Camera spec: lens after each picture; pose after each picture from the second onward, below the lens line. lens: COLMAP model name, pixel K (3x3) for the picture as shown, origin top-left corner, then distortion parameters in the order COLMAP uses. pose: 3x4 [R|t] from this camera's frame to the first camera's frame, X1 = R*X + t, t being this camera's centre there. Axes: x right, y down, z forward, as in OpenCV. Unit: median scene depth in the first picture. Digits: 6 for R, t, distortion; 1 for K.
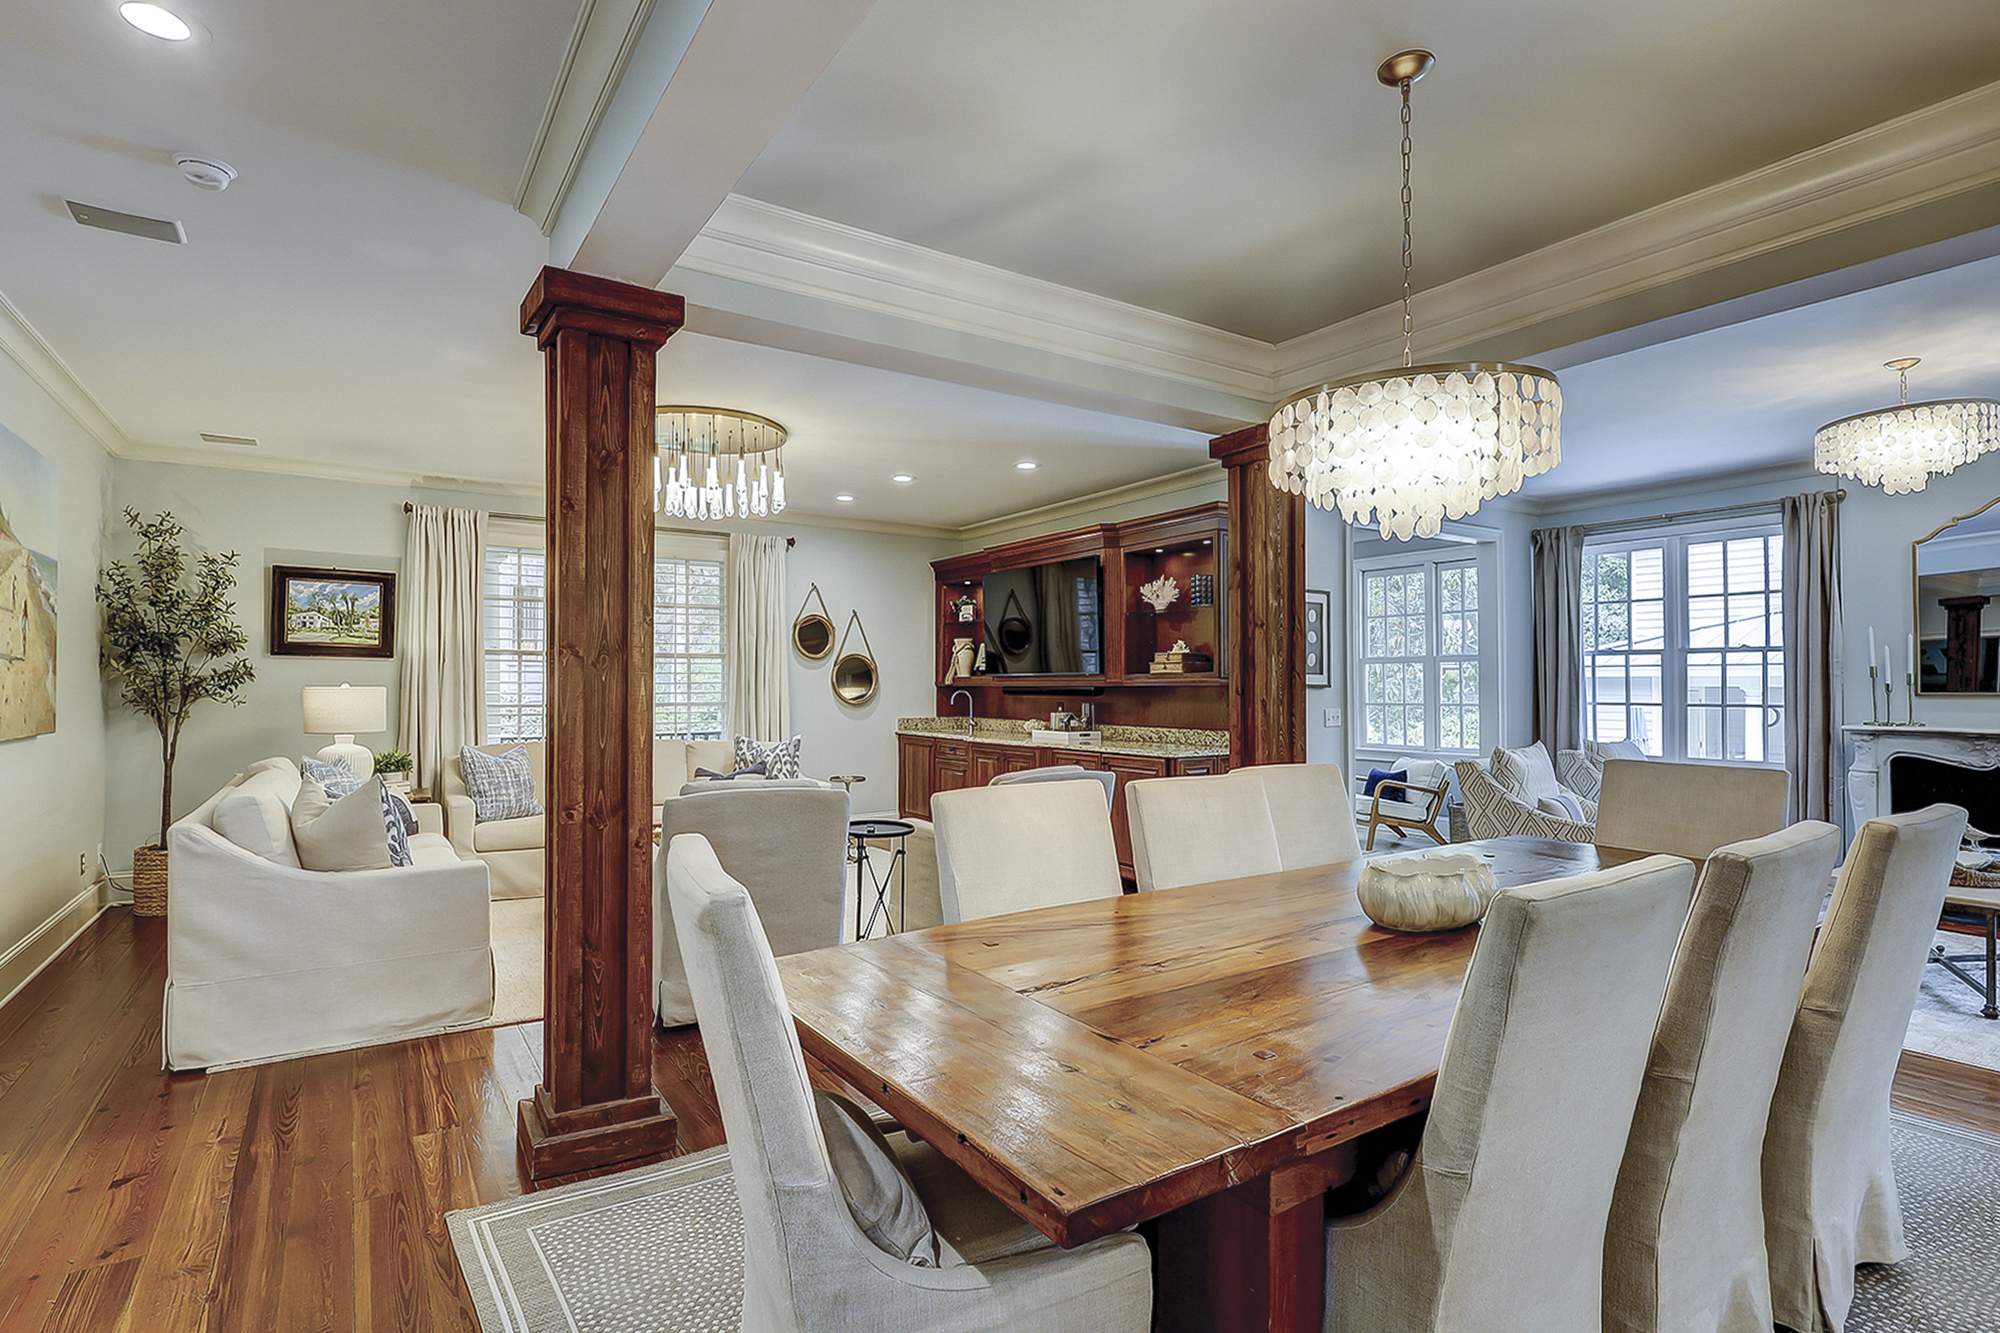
lens RADIAL K [[980.9, 0, 1000.0], [0, 980.9, 666.5], [0, 0, 1]] dist [0.000819, -0.000060]
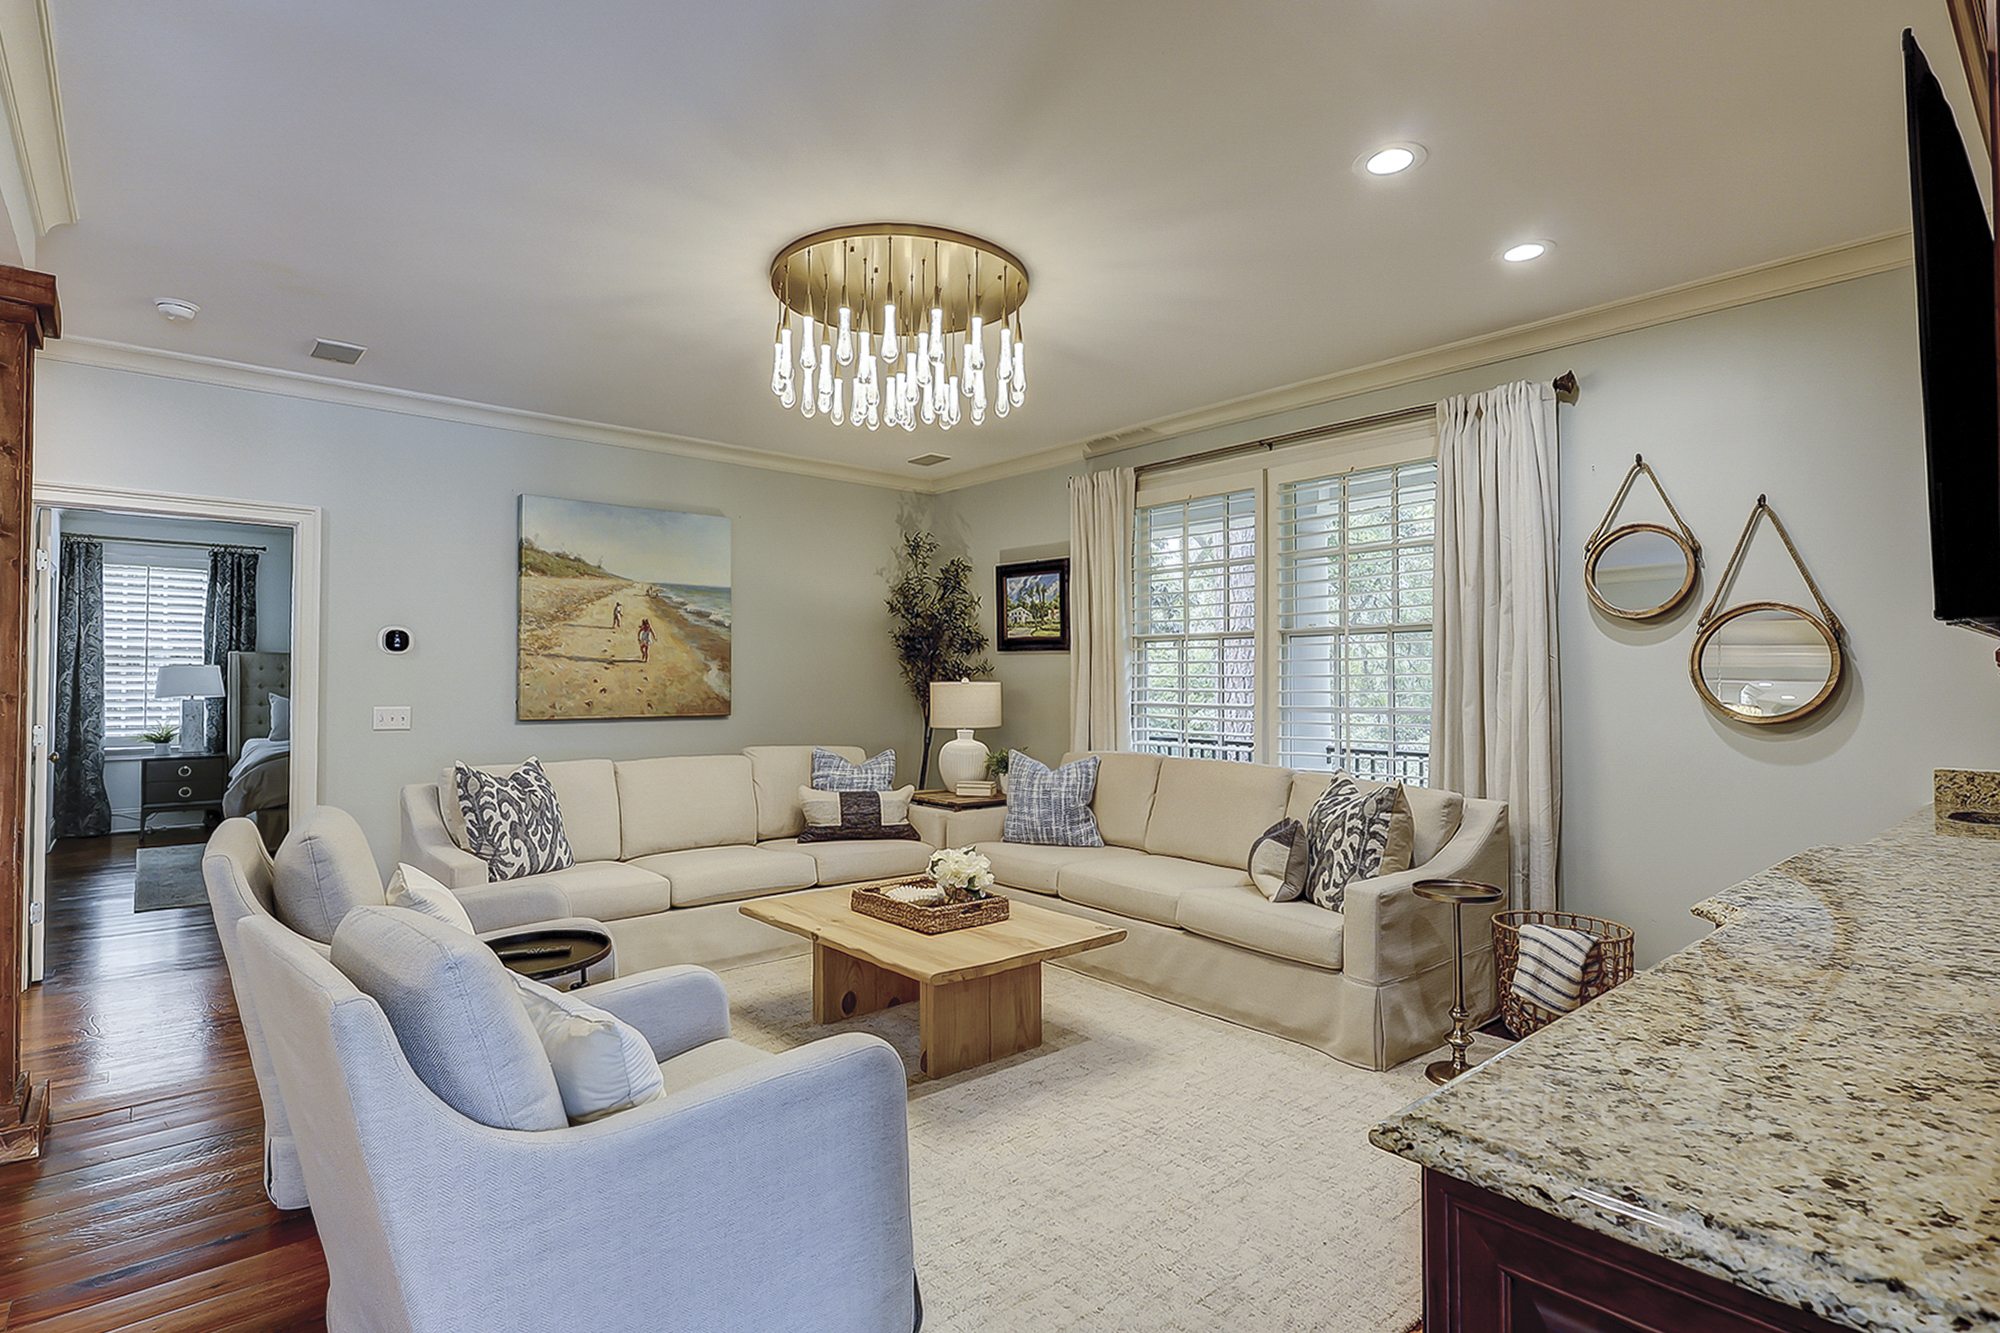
lens RADIAL K [[990.8, 0, 988.5], [0, 990.8, 657.2], [0, 0, 1]] dist [-0.001761, -0.000007]
pose [[0.115973, -0.022971, -0.992987, 0.292561], [0.019705, 0.999589, -0.020822, 0.015620], [0.993057, -0.017152, 0.116378, 0.800171]]
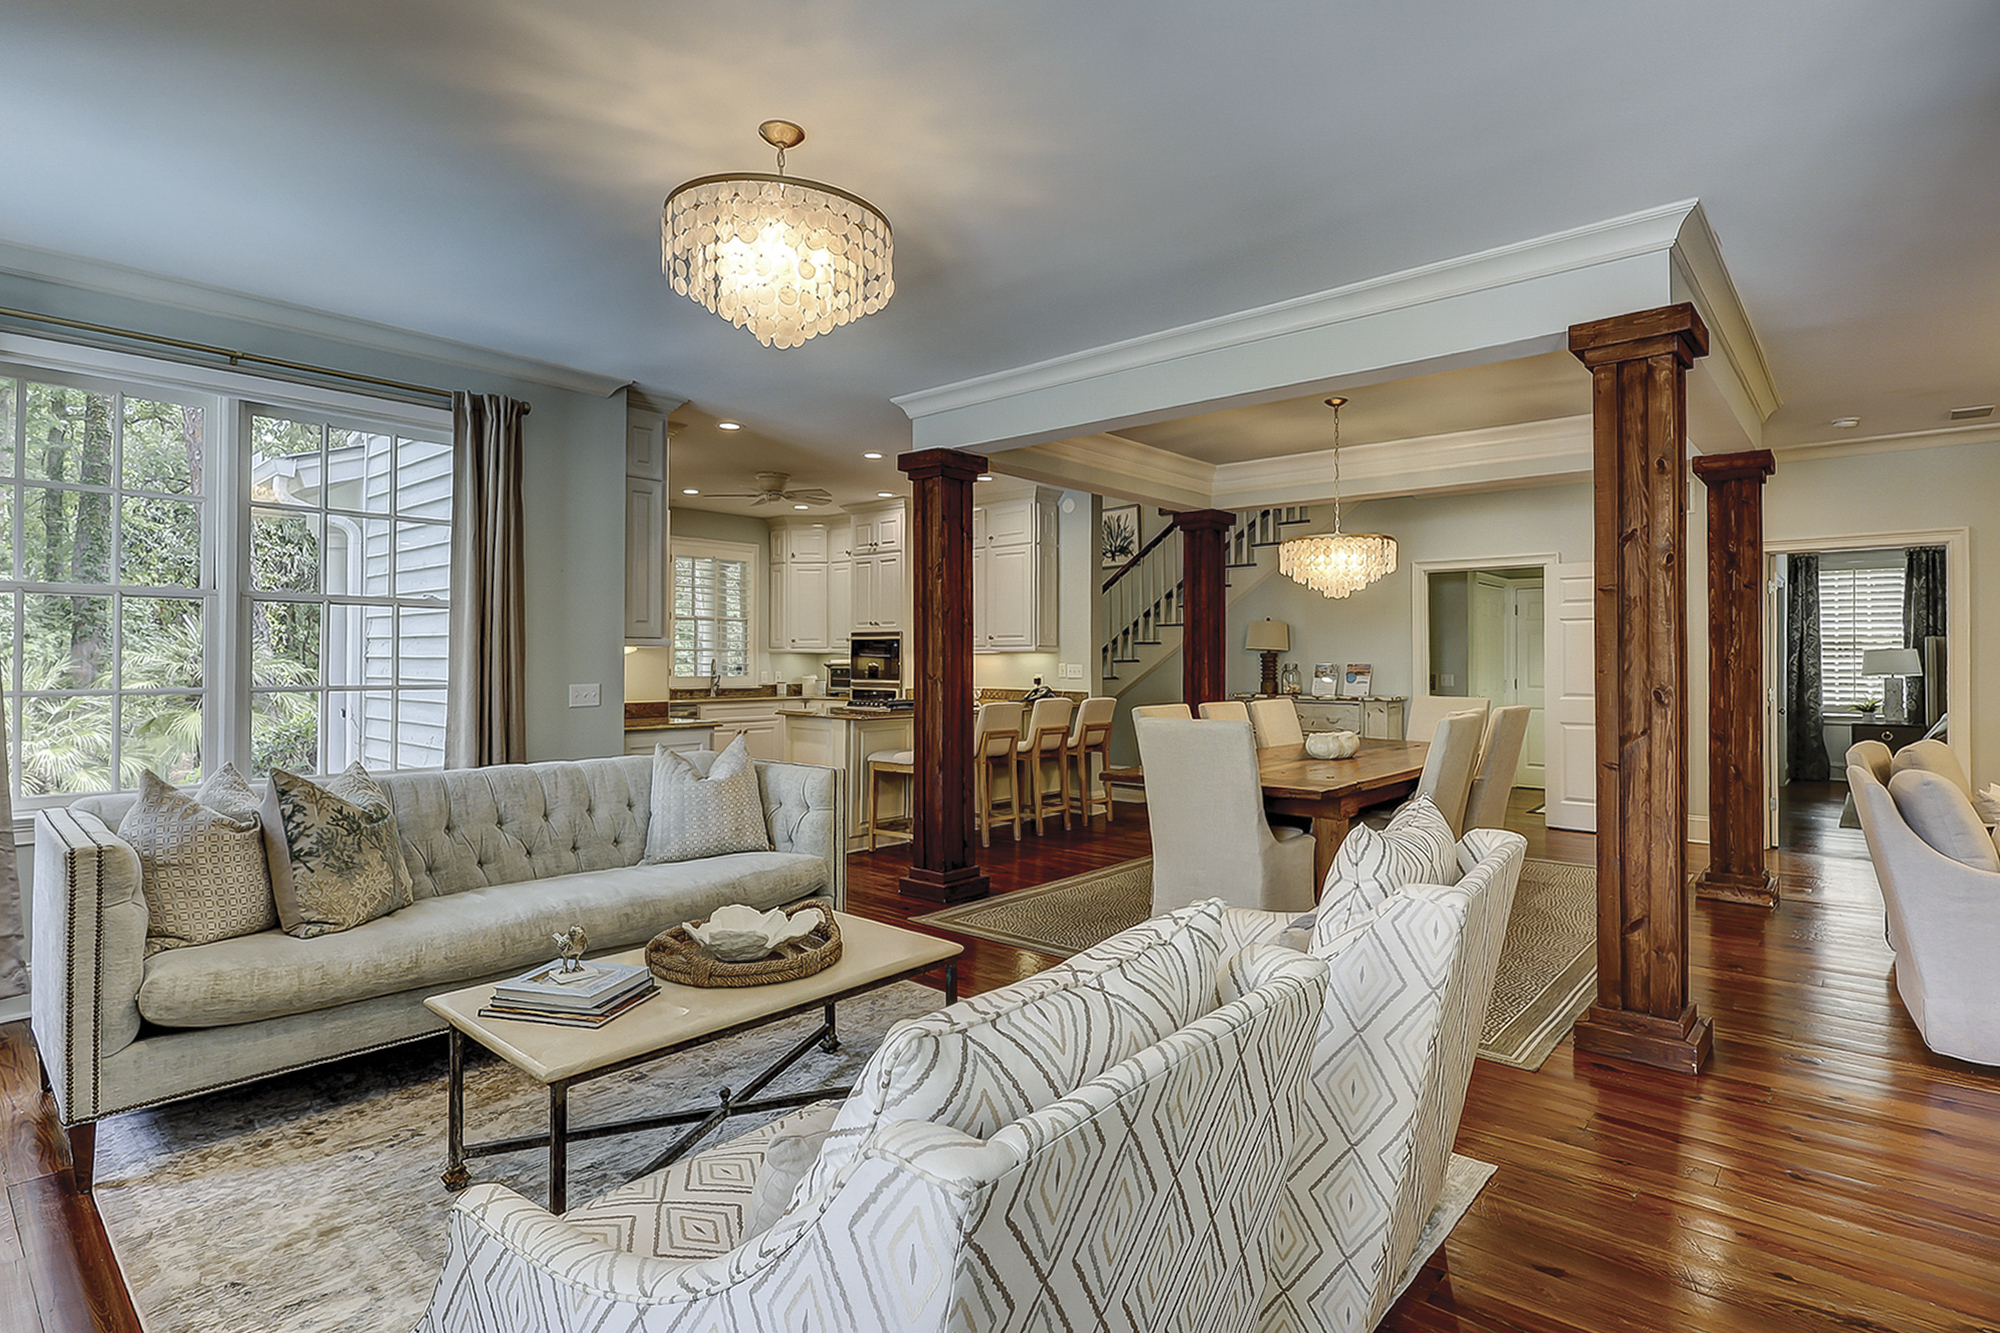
lens RADIAL K [[986.2, 0, 994.2], [0, 986.2, 655.2], [0, 0, 1]] dist [-0.000677, -0.000230]
pose [[-0.969452, -0.004406, -0.245242, 0.637548], [0.001430, 0.999720, -0.023614, 0.022846], [0.245278, -0.023244, -0.969174, 1.073442]]
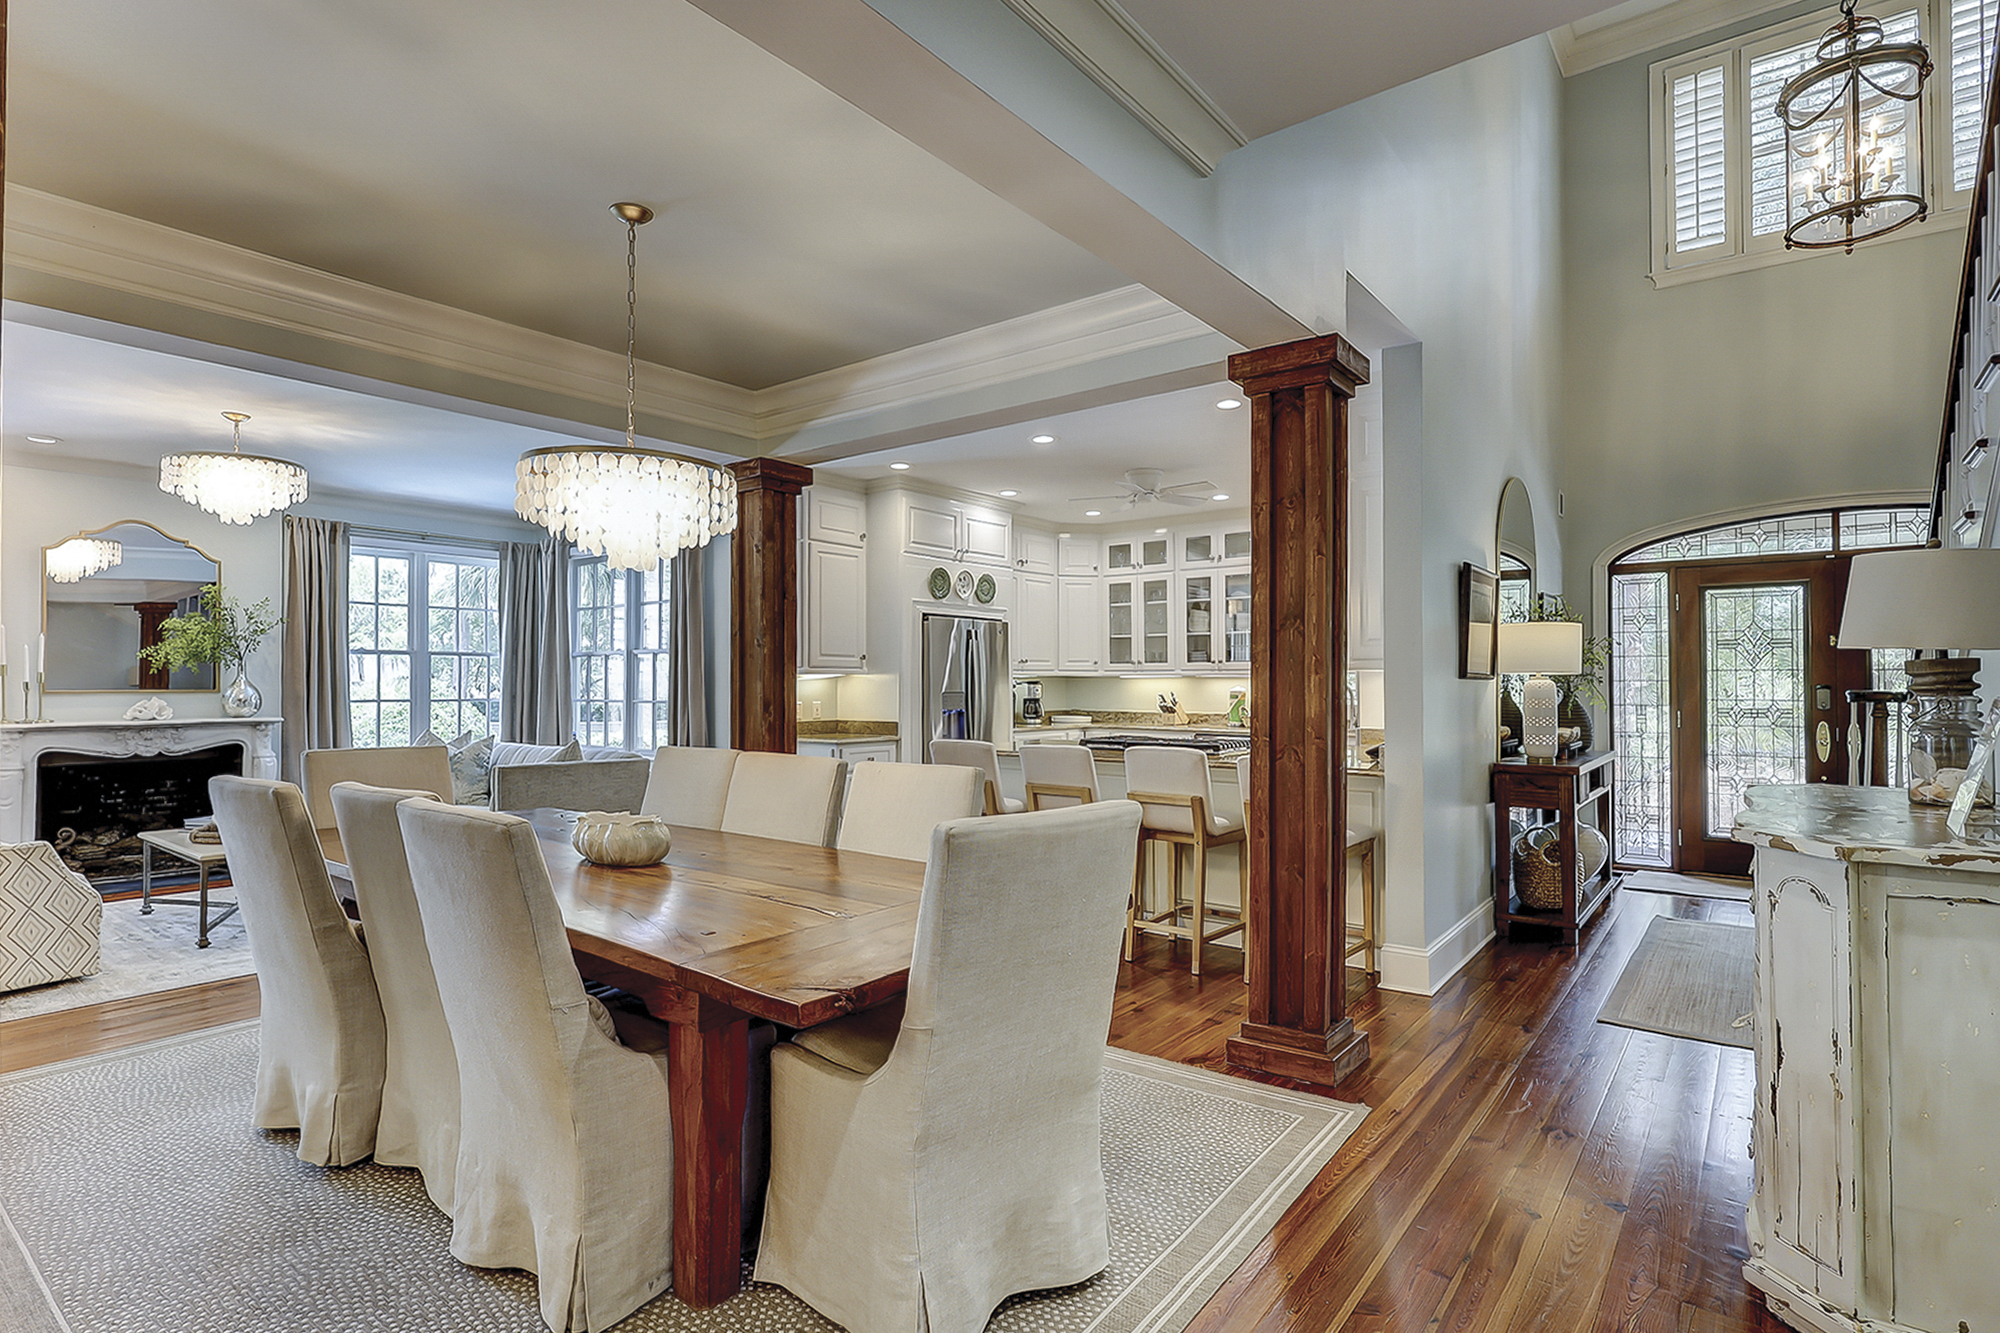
lens RADIAL K [[980.9, 0, 1000.0], [0, 980.9, 666.5], [0, 0, 1]] dist [0.000819, -0.000060]
pose [[-0.308903, 0.014138, 0.950989, -0.321849], [-0.017970, 0.999624, -0.020698, 0.003398], [-0.950924, -0.023483, -0.308533, 0.300568]]
